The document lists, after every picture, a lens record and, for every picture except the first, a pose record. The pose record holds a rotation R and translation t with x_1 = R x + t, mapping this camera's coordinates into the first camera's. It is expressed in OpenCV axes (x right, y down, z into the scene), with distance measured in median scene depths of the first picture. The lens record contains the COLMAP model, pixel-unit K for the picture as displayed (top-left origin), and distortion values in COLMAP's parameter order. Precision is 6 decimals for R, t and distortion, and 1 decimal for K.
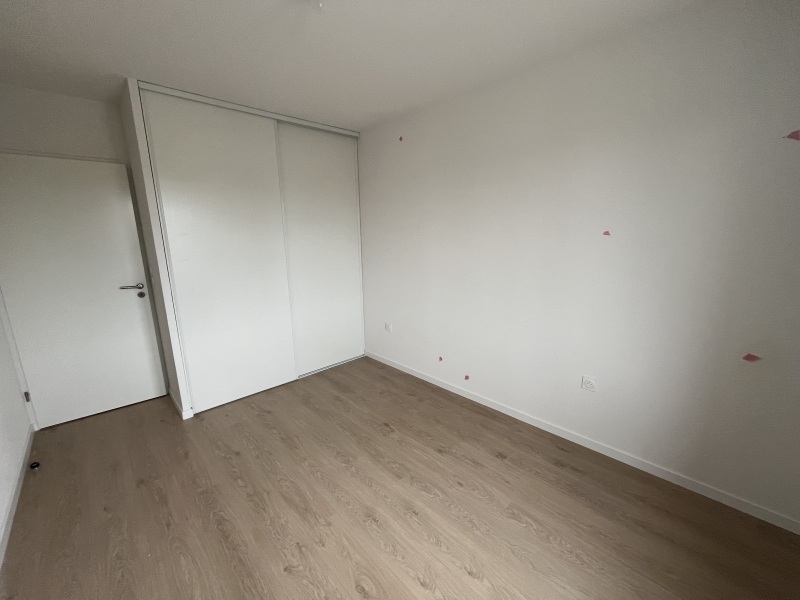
lens RADIAL K [[324.6, 0, 398.8], [0, 324.6, 302.4], [0, 0, 1]] dist [-0.002435, -0.000178]
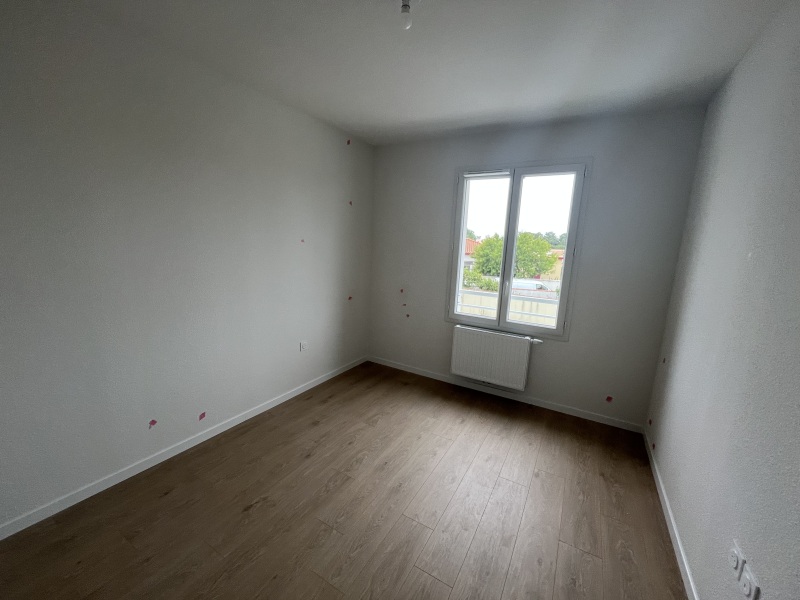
lens RADIAL K [[324.6, 0, 398.8], [0, 324.6, 302.4], [0, 0, 1]] dist [-0.002435, -0.000178]
pose [[-0.275284, -0.170150, 0.946186, -0.874516], [0.163988, 0.961478, 0.220610, -0.185492], [-0.947273, 0.215893, -0.236777, 0.929961]]
